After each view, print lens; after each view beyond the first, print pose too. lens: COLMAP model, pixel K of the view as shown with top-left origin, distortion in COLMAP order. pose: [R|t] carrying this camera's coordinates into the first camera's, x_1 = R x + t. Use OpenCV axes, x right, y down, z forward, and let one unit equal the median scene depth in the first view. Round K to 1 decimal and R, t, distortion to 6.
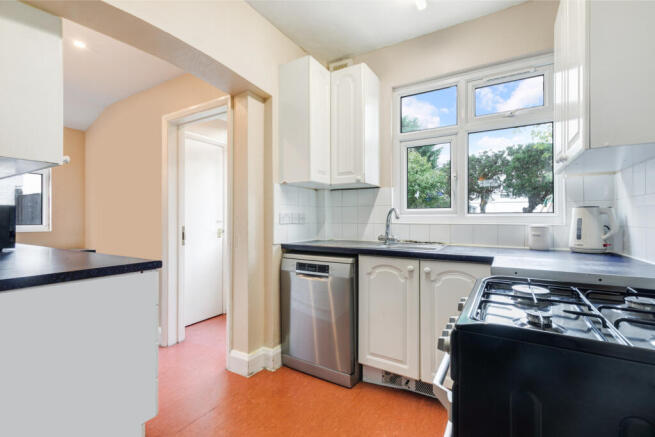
lens RADIAL K [[298.4, 0, 329.5], [0, 298.4, 220.2], [0, 0, 1]] dist [0.003953, 0.000114]
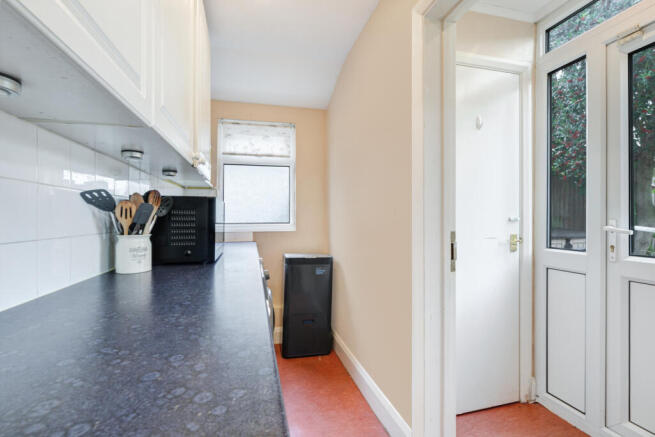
lens RADIAL K [[298.4, 0, 328.1], [0, 298.4, 217.5], [0, 0, 1]] dist [0.003953, 0.000114]
pose [[0.712544, -0.001510, -0.701625, -0.294545], [0.002497, 0.999997, 0.000384, -0.002594], [0.701623, -0.002026, 0.712546, 0.517569]]
